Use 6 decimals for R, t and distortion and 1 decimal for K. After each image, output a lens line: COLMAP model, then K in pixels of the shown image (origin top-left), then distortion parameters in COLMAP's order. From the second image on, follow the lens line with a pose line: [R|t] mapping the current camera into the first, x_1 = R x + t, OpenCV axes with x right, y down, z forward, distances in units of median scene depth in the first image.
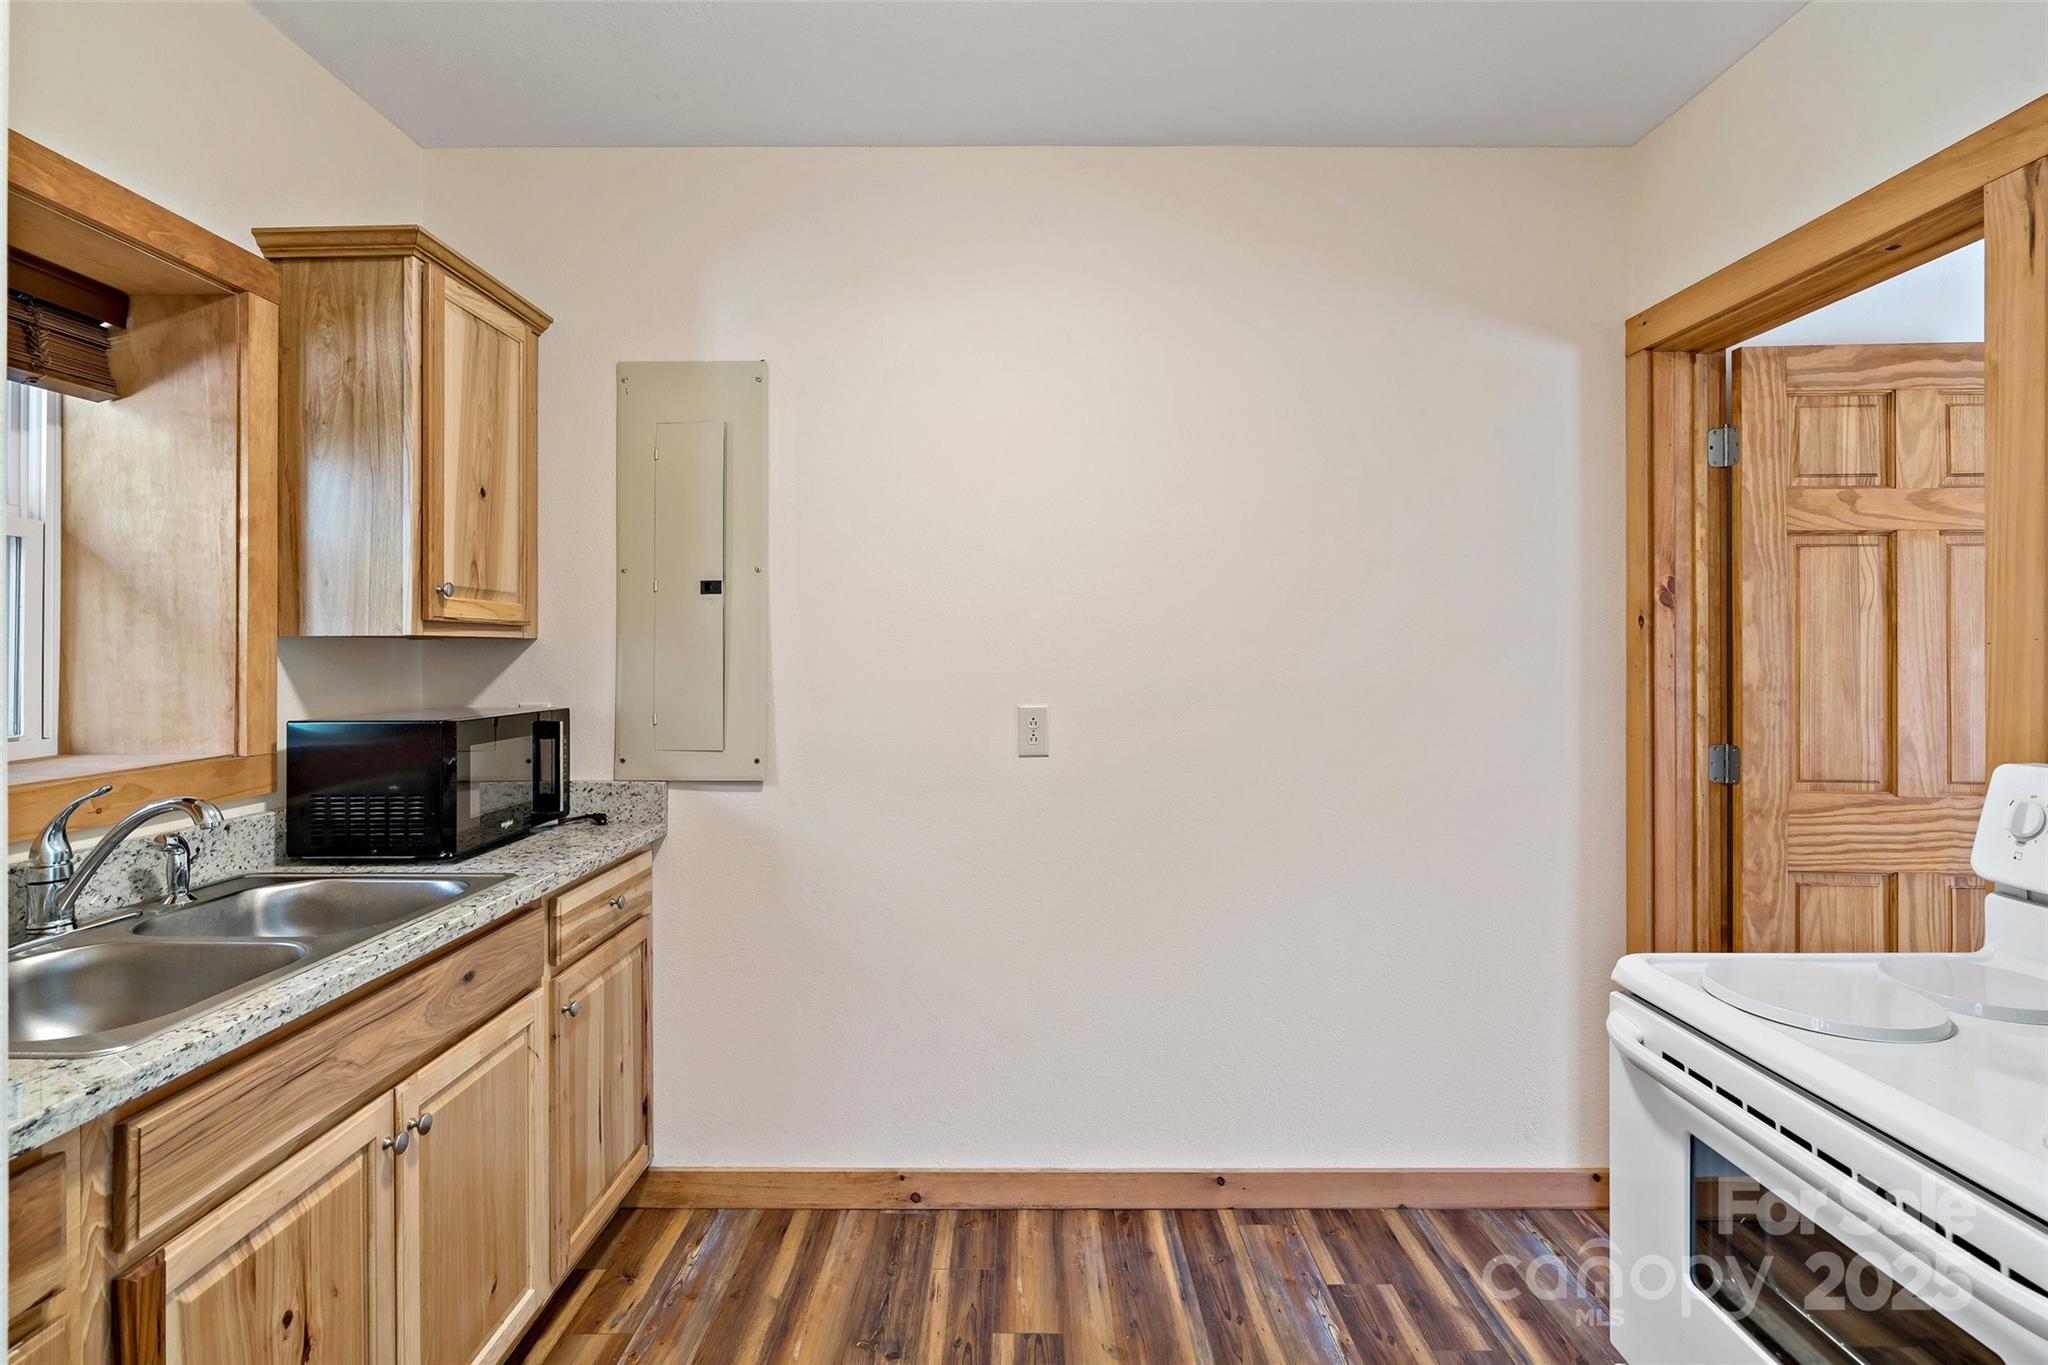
lens RADIAL K [[943.6, 0, 1023.4], [0, 943.6, 669.0], [0, 0, 1]] dist [-0.000901, -0.000521]
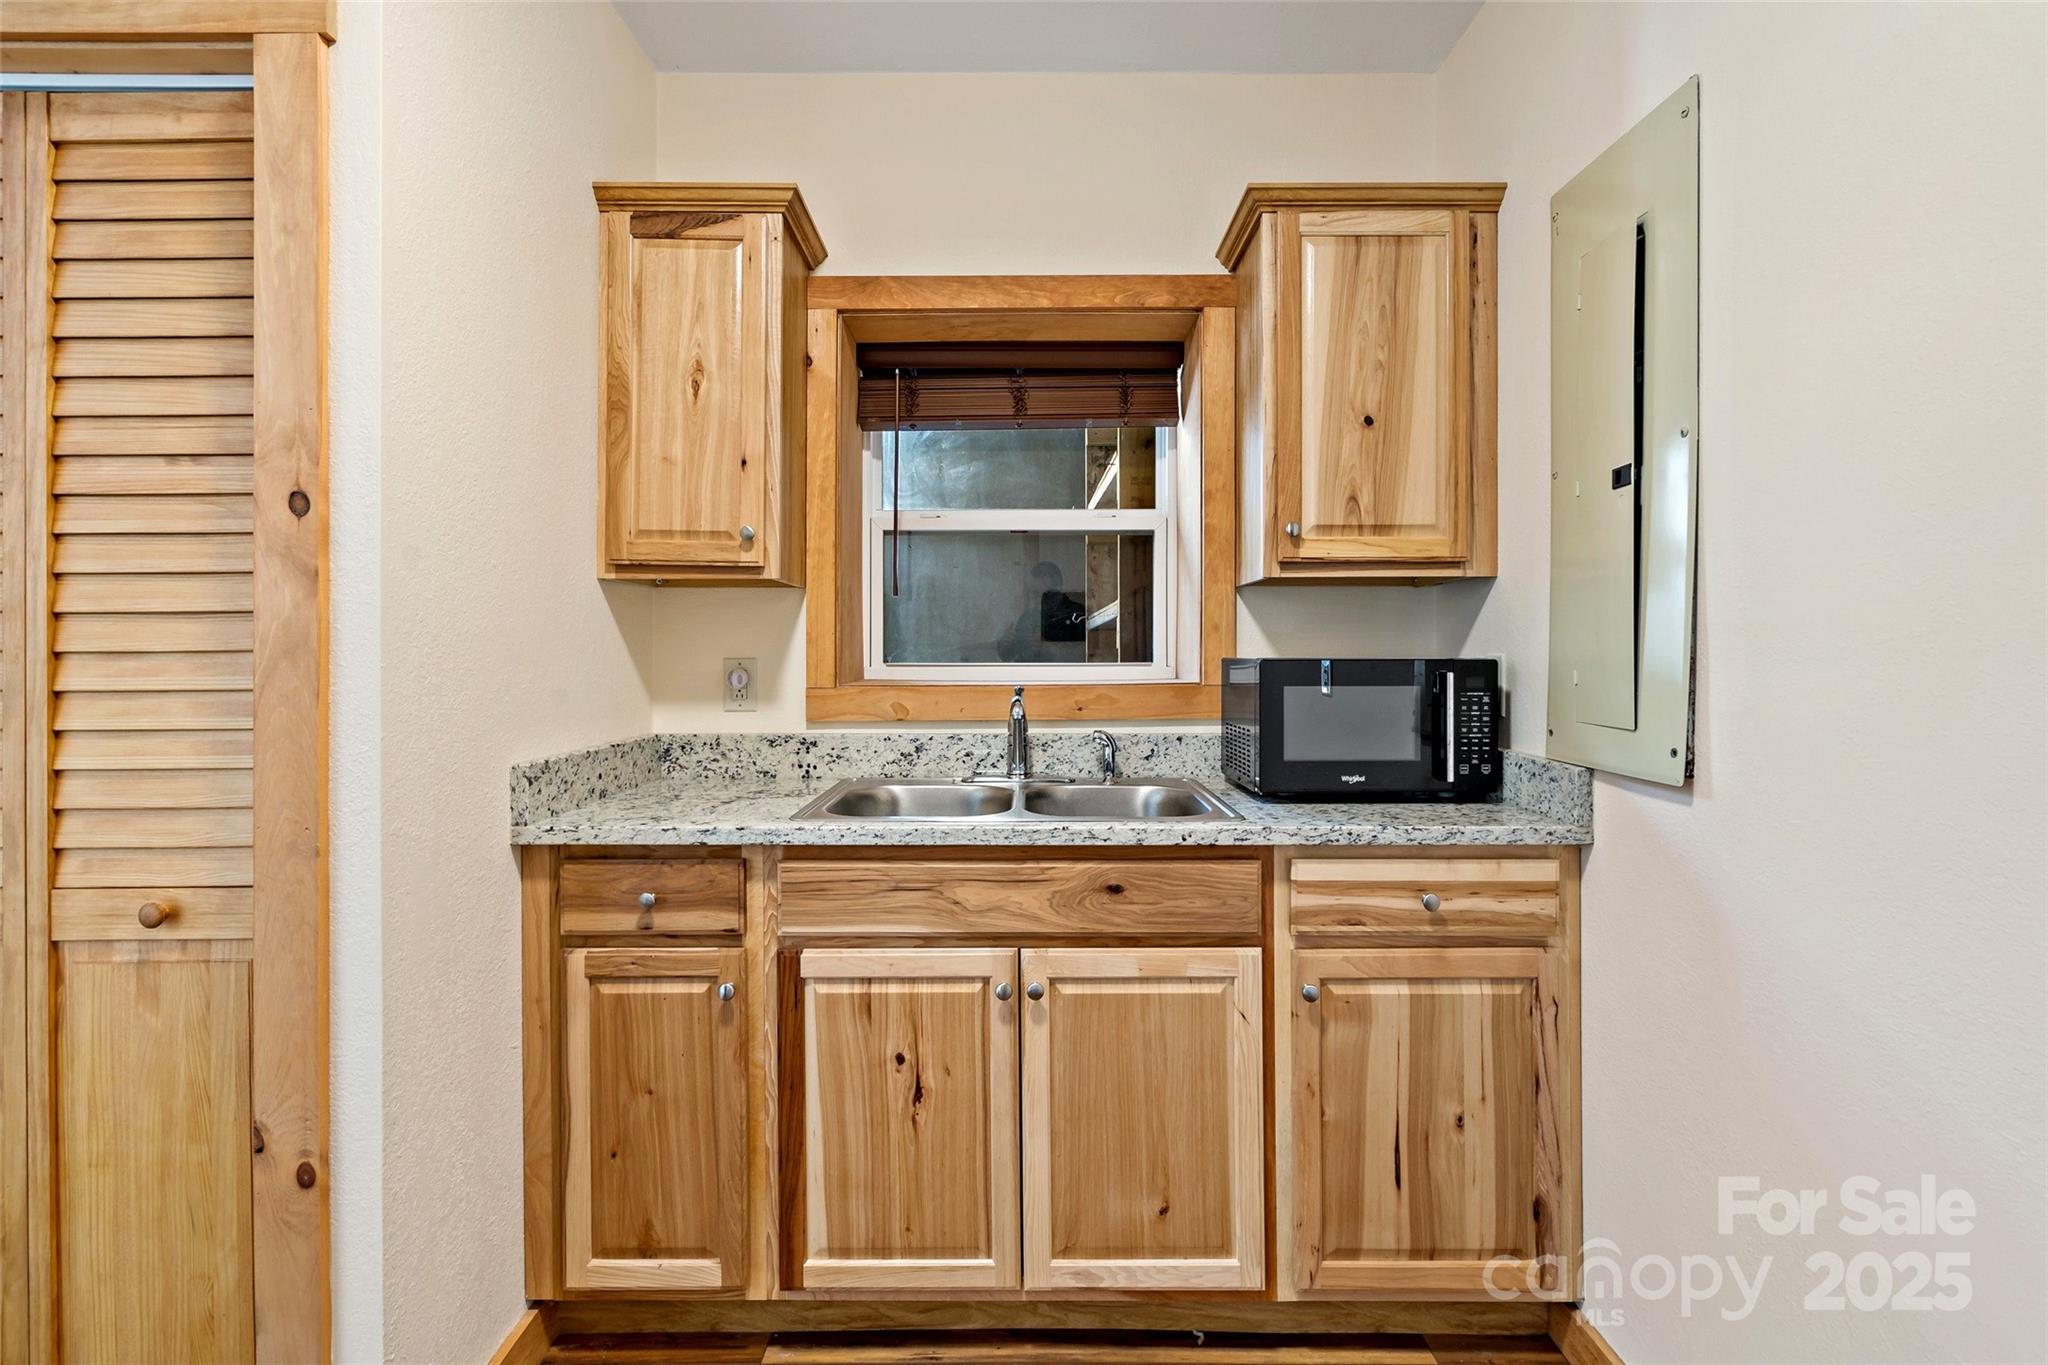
lens RADIAL K [[943.6, 0, 1020.7], [0, 943.6, 650.8], [0, 0, 1]] dist [-0.000901, -0.000521]
pose [[0.009256, 0.004825, -0.999946, 0.407758], [-0.012688, 0.999908, 0.004707, 0.045550], [0.999877, 0.012644, 0.009316, 0.750890]]
